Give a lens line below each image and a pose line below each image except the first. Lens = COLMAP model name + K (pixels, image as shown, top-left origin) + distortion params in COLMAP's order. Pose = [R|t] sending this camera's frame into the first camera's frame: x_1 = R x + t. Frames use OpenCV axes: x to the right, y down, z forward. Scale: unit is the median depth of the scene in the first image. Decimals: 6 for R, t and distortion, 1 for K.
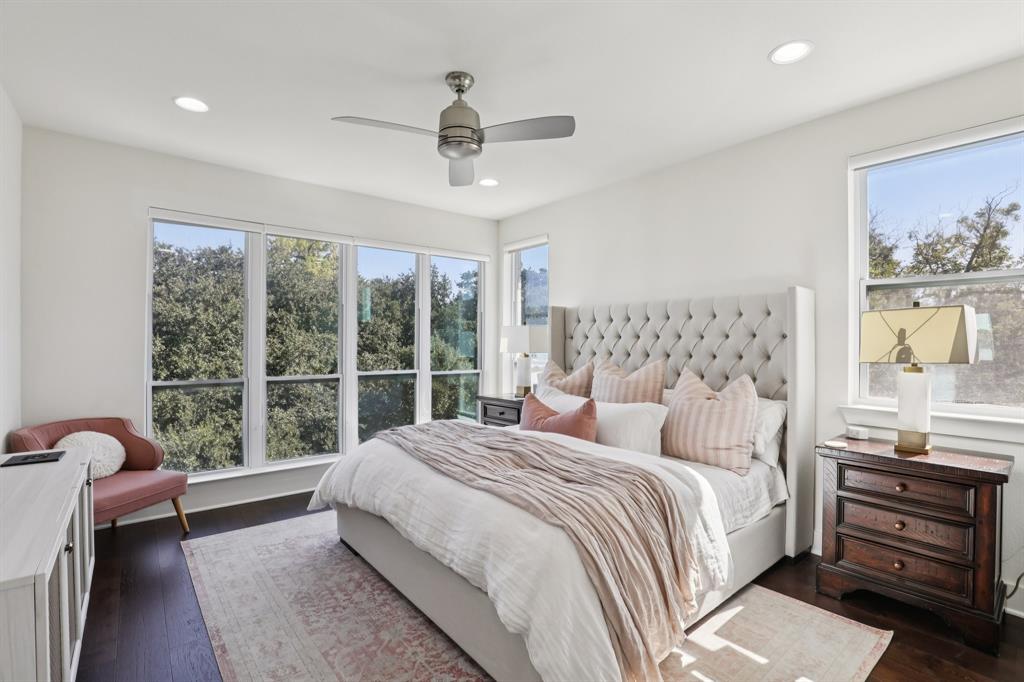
lens RADIAL K [[467.7, 0, 519.6], [0, 467.7, 345.4], [0, 0, 1]] dist [0.002855, -0.000312]
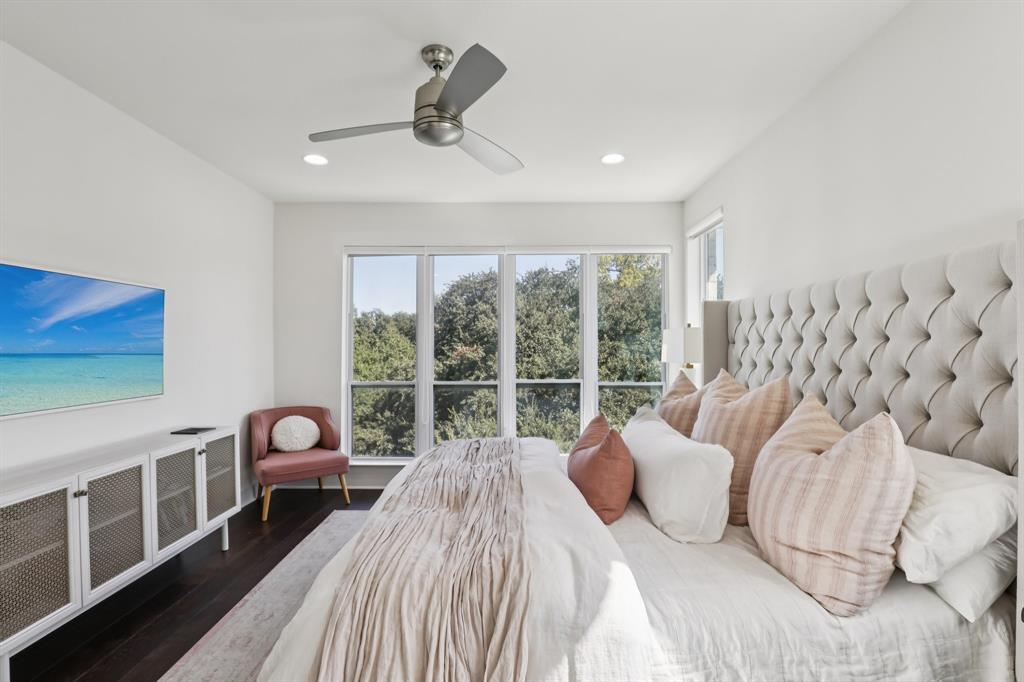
lens RADIAL K [[467.7, 0, 519.6], [0, 467.7, 345.4], [0, 0, 1]] dist [0.002855, -0.000312]
pose [[0.778966, -0.009840, -0.626989, 0.417362], [0.000060, 0.999878, -0.015617, -0.001140], [0.627066, 0.012128, 0.778872, 0.313793]]
